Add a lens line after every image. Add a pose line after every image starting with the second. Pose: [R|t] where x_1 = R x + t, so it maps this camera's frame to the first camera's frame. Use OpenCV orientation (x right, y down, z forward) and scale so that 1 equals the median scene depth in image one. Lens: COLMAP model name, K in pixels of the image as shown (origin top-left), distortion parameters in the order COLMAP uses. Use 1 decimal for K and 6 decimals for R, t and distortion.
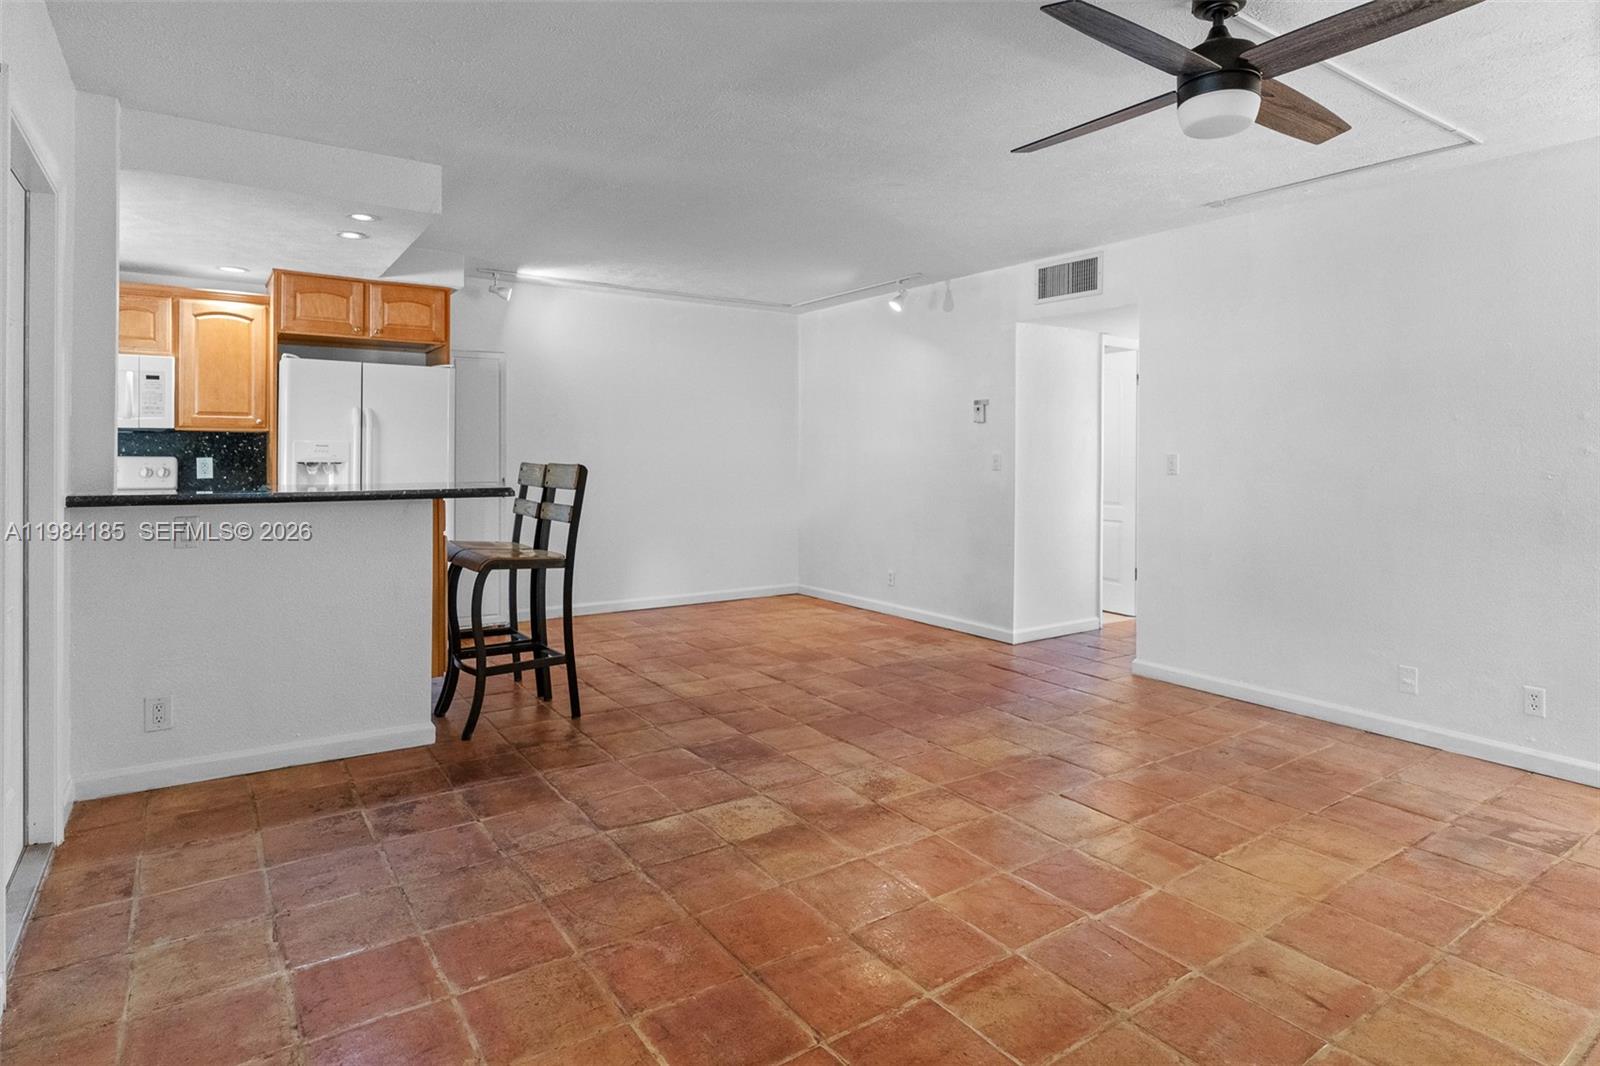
lens RADIAL K [[880.2, 0, 804.1], [0, 880.2, 461.4], [0, 0, 1]] dist [-0.004321, -0.001248]
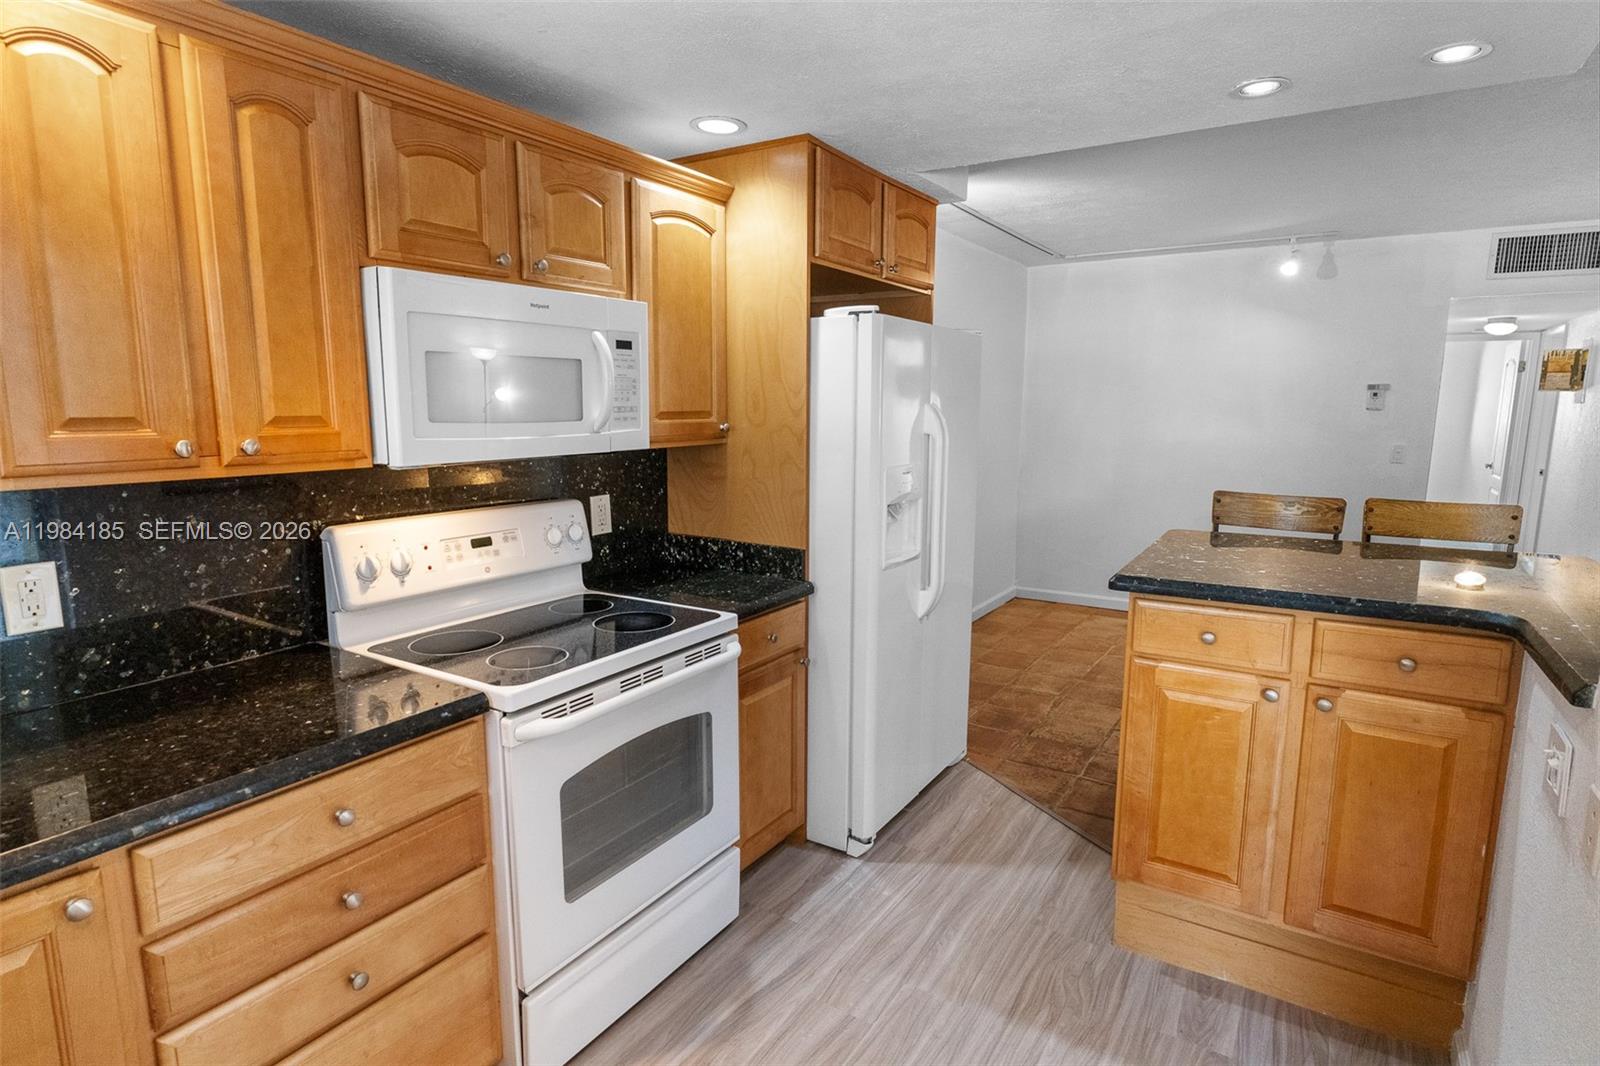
lens RADIAL K [[844.0, 0, 796.5], [0, 844.0, 534.8], [0, 0, 1]] dist [-0.001709, -0.000024]
pose [[0.920545, -0.063313, 0.385472, -0.826469], [0.004360, 0.988382, 0.151927, -0.061697], [-0.390612, -0.138175, 0.910126, 0.518757]]
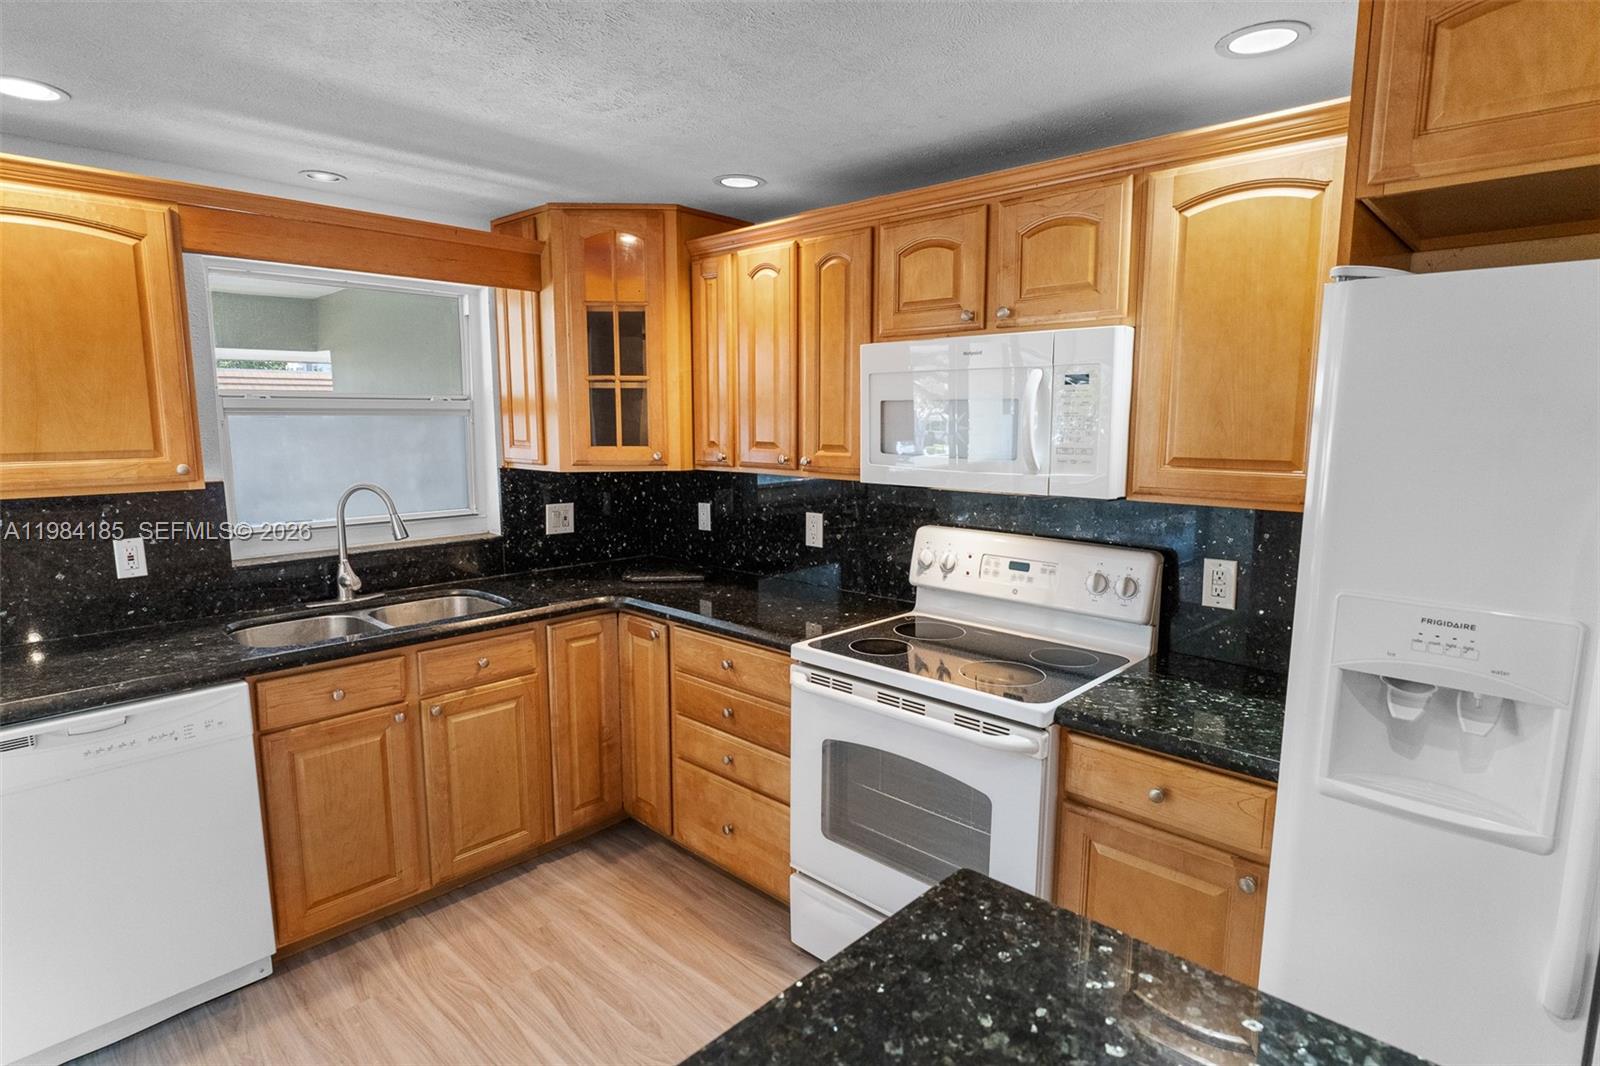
lens RADIAL K [[844.0, 0, 796.5], [0, 844.0, 534.8], [0, 0, 1]] dist [-0.001709, -0.000024]
pose [[0.203427, 0.131415, -0.970231, -0.354598], [-0.010982, 0.991195, 0.131952, -0.072056], [0.979029, -0.016188, 0.203079, 0.768357]]
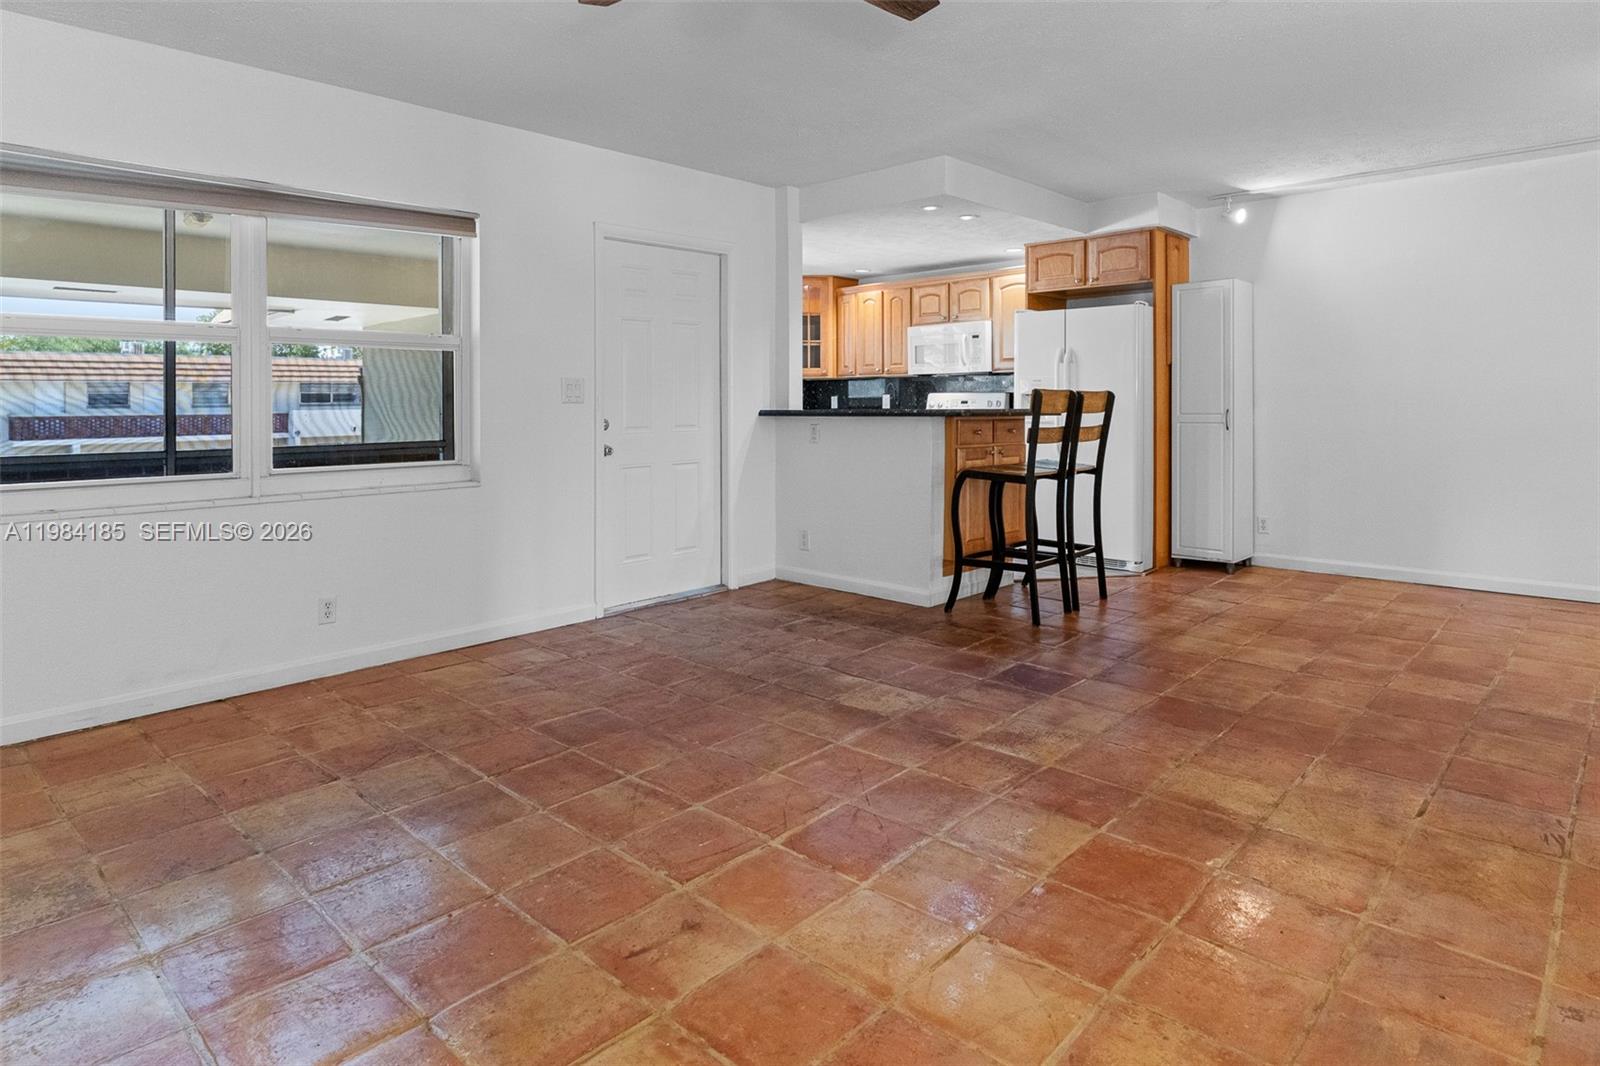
lens RADIAL K [[899.8, 0, 798.4], [0, 899.8, 417.4], [0, 0, 1]] dist [-0.000759, -0.001773]
pose [[0.210543, 0.010189, -0.977532, 0.630498], [0.004885, 0.999922, 0.011474, 0.018239], [0.977572, -0.007191, 0.210477, 0.397341]]
